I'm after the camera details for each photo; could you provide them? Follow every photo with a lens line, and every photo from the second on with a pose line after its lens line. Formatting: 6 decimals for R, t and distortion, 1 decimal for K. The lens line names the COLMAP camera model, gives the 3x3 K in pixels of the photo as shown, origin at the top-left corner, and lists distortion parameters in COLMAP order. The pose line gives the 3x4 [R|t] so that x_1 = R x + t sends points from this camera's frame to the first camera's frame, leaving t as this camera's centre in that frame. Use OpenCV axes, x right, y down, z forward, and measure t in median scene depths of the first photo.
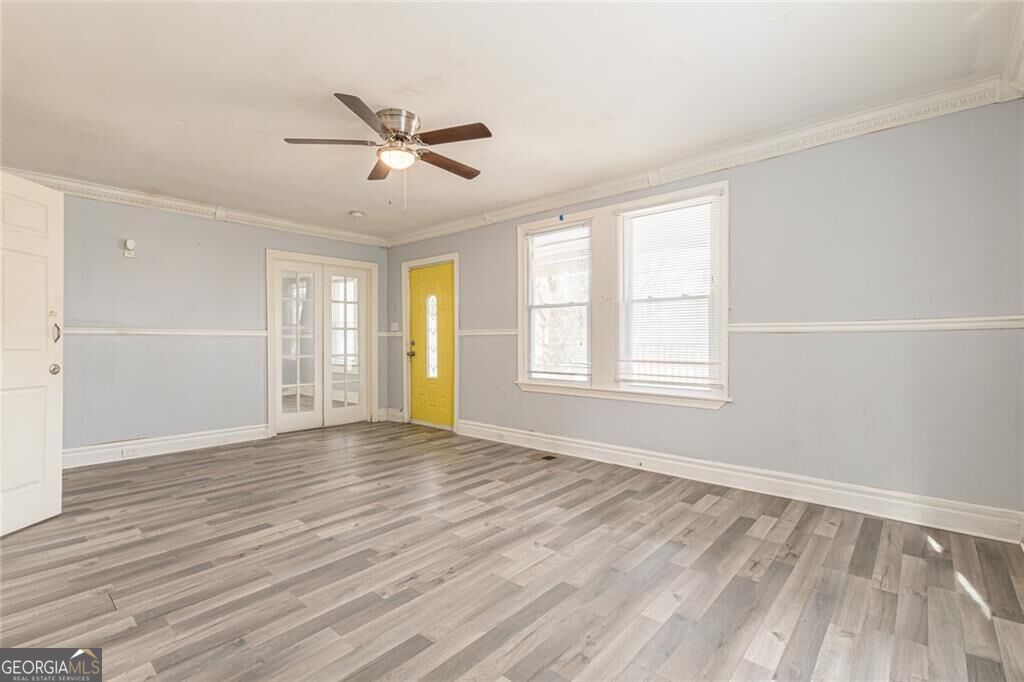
lens RADIAL K [[464.9, 0, 494.2], [0, 464.9, 337.4], [0, 0, 1]] dist [0.008854, -0.001585]
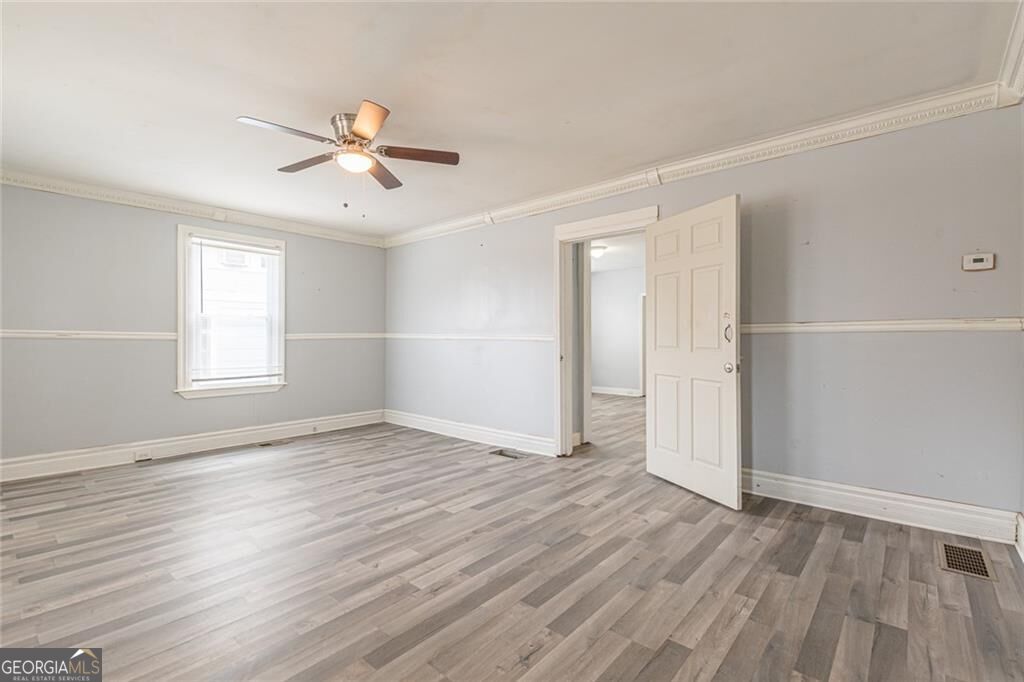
lens RADIAL K [[464.9, 0, 510.7], [0, 464.9, 344.9], [0, 0, 1]] dist [0.008854, -0.001585]
pose [[-0.999137, 0.007698, -0.040822, -0.500996], [0.007385, 0.999942, 0.007792, 0.002774], [0.040880, 0.007484, -0.999136, 2.014862]]
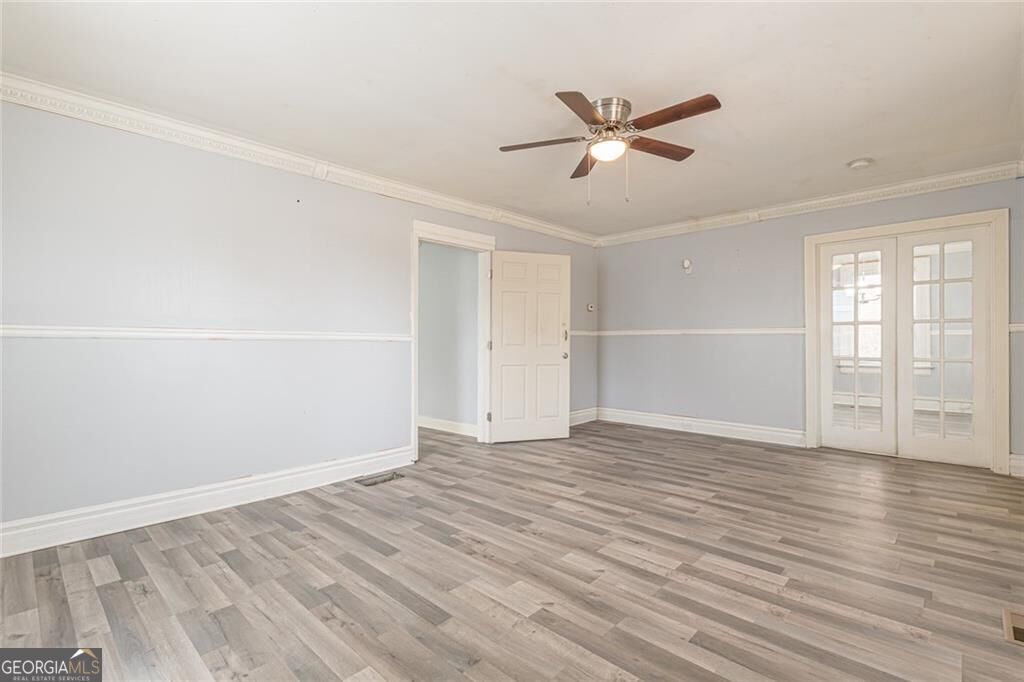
lens RADIAL K [[464.9, 0, 522.0], [0, 464.9, 339.4], [0, 0, 1]] dist [0.008854, -0.001585]
pose [[-0.000252, 0.002896, -0.999996, 0.747467], [0.011725, 0.999927, 0.002893, -0.002487], [0.999931, -0.011724, -0.000286, 0.825087]]
